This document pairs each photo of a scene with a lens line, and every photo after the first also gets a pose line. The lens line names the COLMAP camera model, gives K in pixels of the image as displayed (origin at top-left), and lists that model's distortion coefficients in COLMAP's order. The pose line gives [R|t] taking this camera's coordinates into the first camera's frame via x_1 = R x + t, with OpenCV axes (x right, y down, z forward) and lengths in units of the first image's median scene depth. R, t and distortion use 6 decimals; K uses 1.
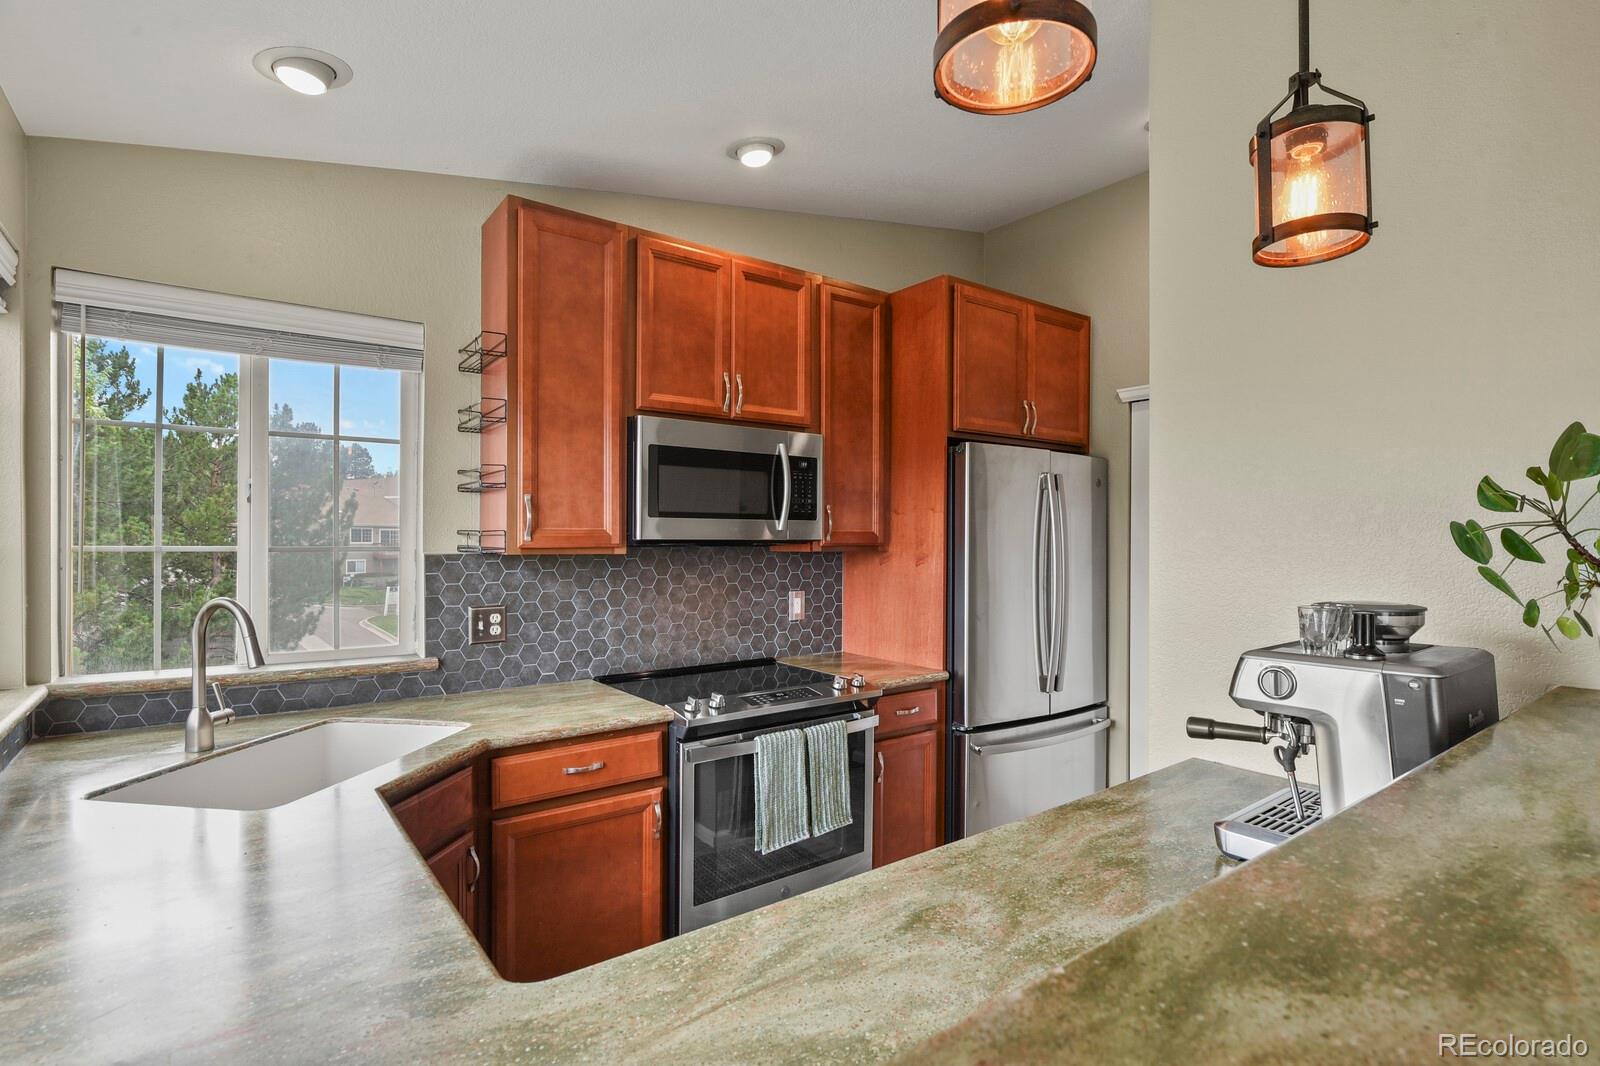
lens RADIAL K [[777.4, 0, 805.3], [0, 777.4, 537.6], [0, 0, 1]] dist [-0.010537, -0.004568]
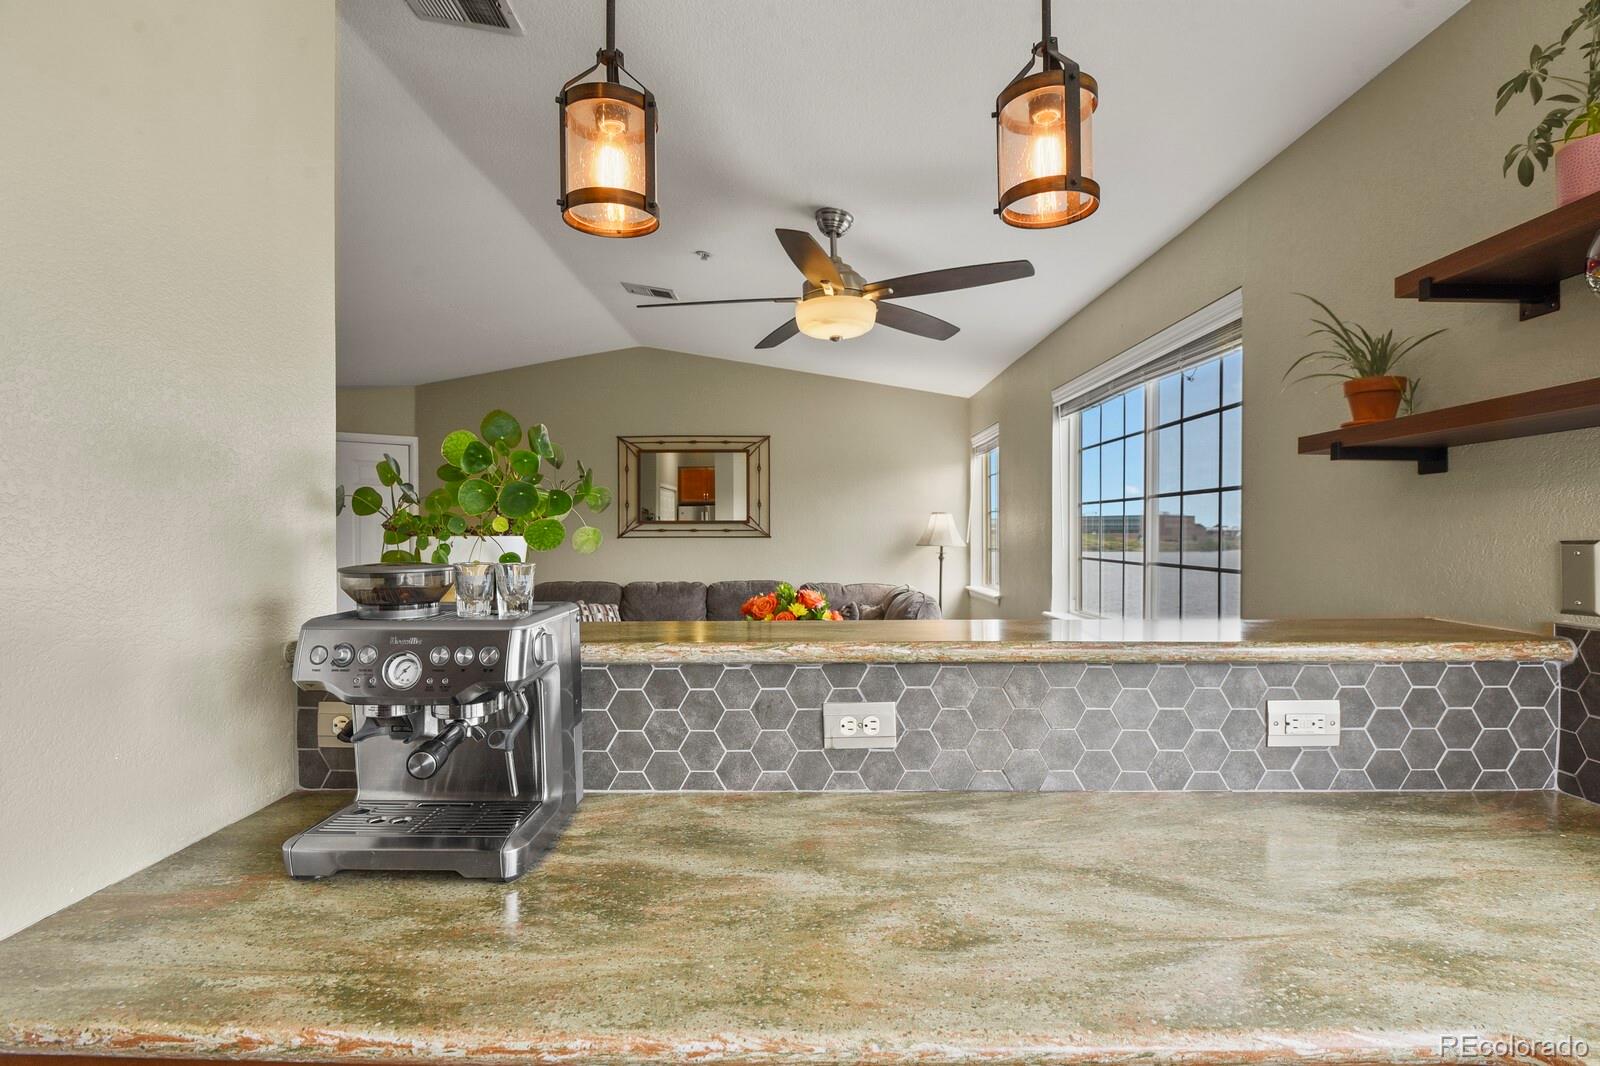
lens RADIAL K [[777.4, 0, 799.9], [0, 777.4, 540.1], [0, 0, 1]] dist [-0.010537, -0.004568]
pose [[-0.788487, -0.007912, 0.615001, -0.091453], [-0.000838, 0.999930, 0.011790, 0.022901], [-0.615051, 0.008781, -0.788438, 0.716874]]
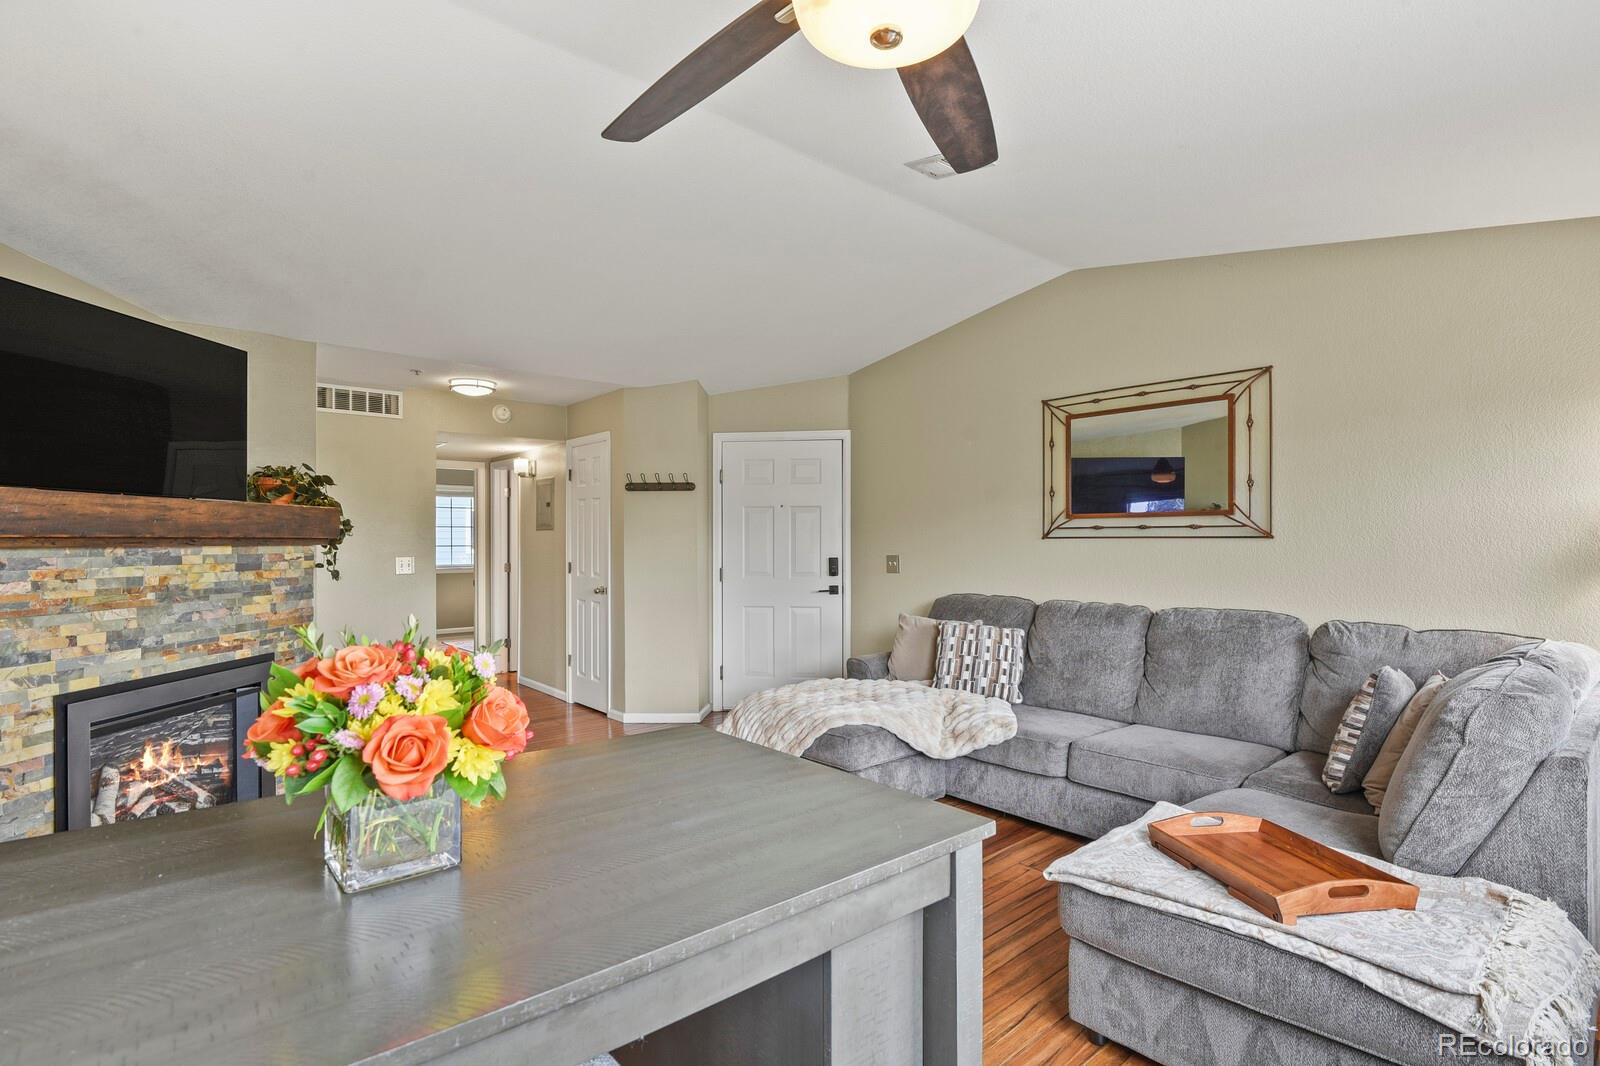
lens RADIAL K [[777.4, 0, 799.2], [0, 777.4, 541.3], [0, 0, 1]] dist [-0.010537, -0.004568]
pose [[-0.072871, -0.003864, 0.997334, 0.116833], [-0.000348, 0.999993, 0.003849, 0.044864], [-0.997341, -0.000066, -0.072872, -0.175190]]
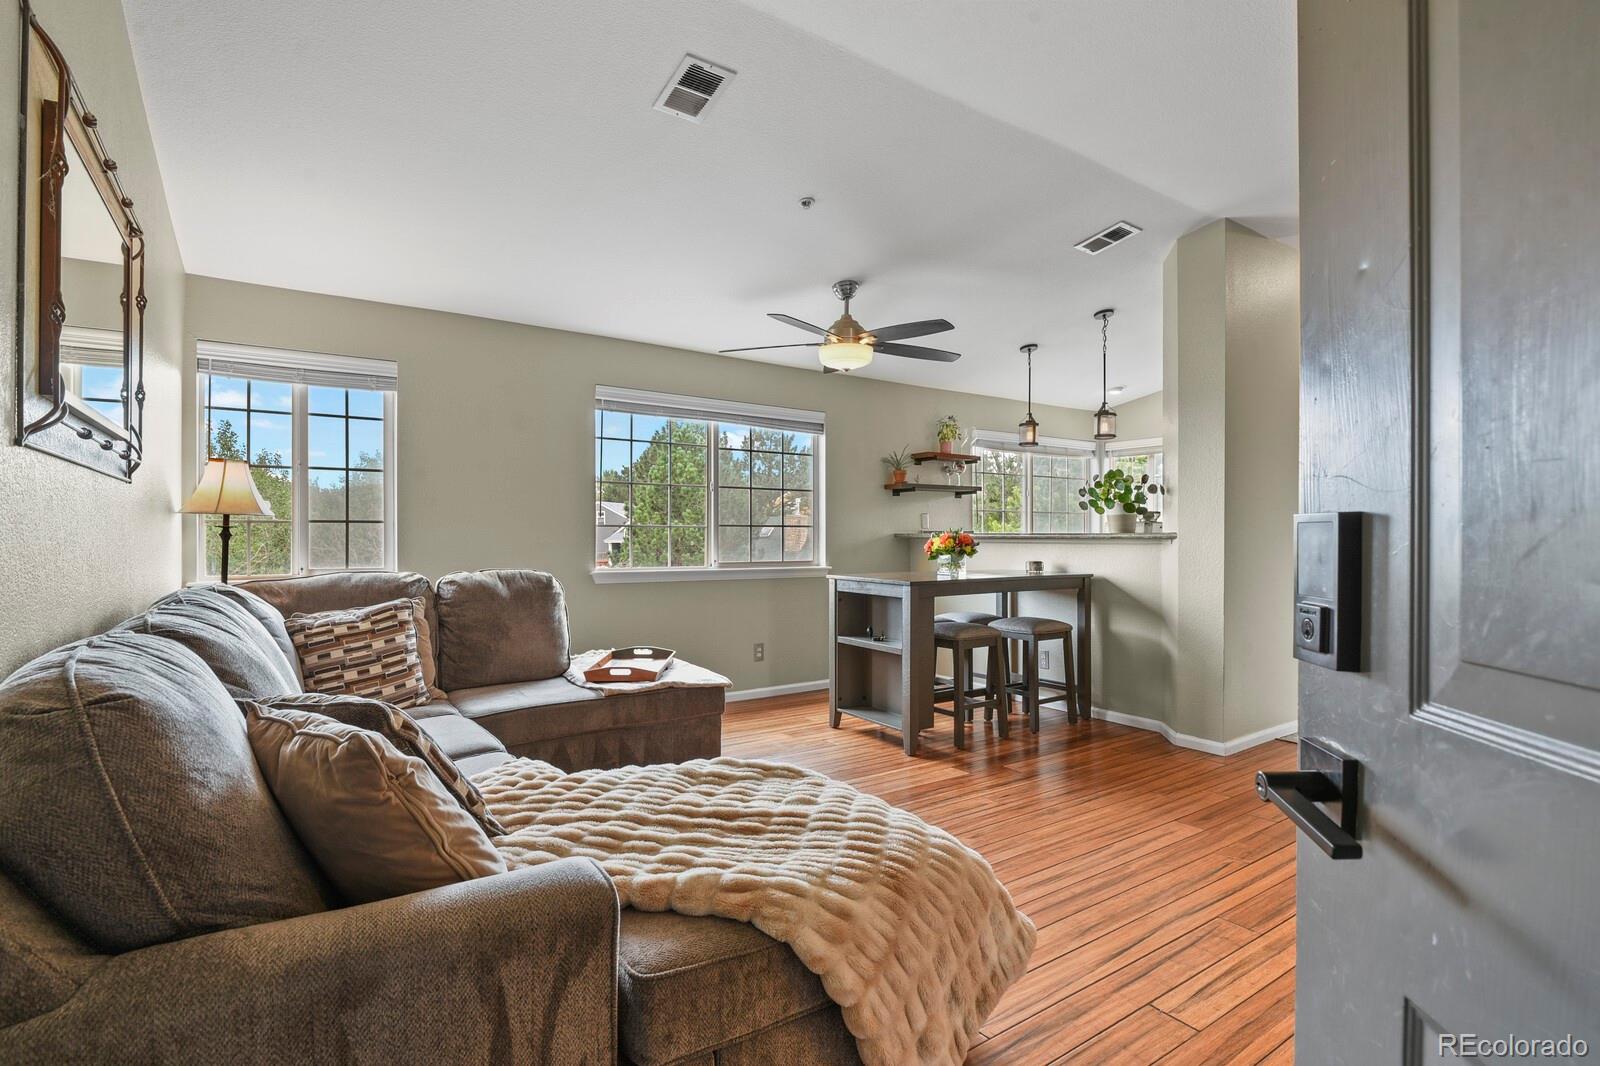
lens RADIAL K [[777.4, 0, 799.4], [0, 777.4, 542.9], [0, 0, 1]] dist [-0.010537, -0.004568]
pose [[-0.049828, 0.004173, -0.998749, 2.407243], [-0.000465, 0.999991, 0.004202, 0.115068], [0.998758, 0.000674, -0.049825, -0.288210]]
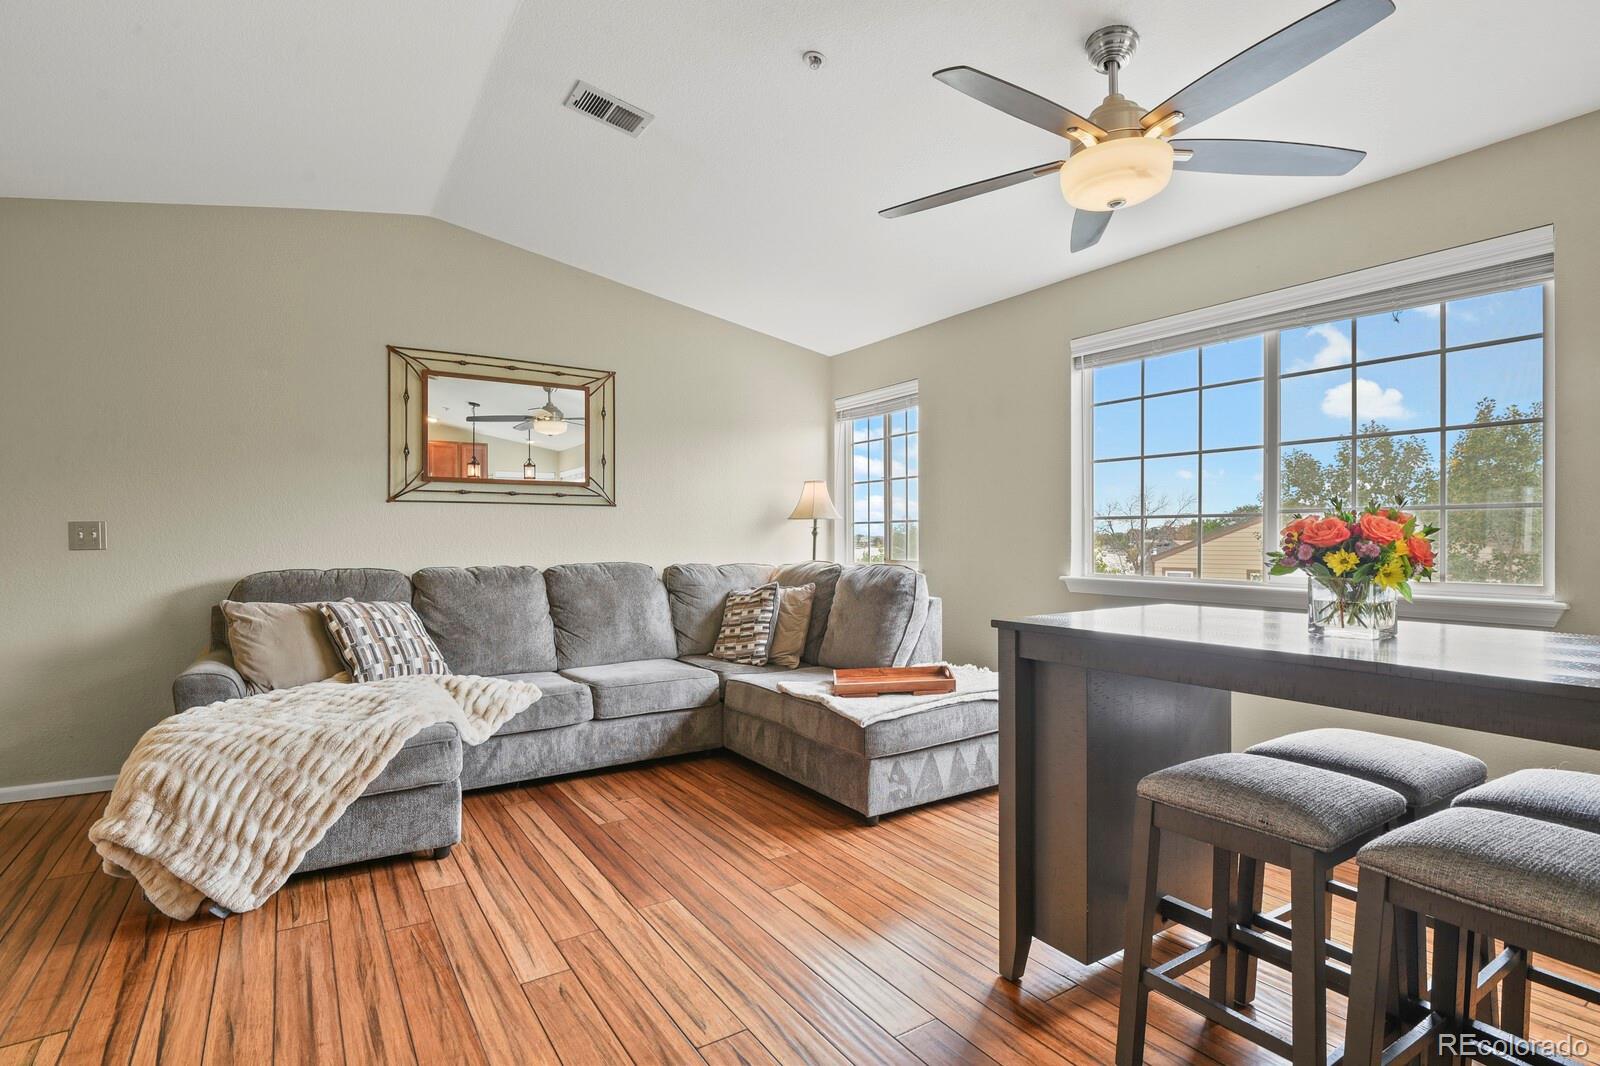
lens RADIAL K [[777.4, 0, 813.6], [0, 777.4, 539.2], [0, 0, 1]] dist [-0.010537, -0.004568]
pose [[-0.998458, 0.000455, 0.055517, 0.915830], [0.000616, 0.999996, 0.002889, 0.118310], [-0.055516, 0.002919, -0.998454, 0.672558]]
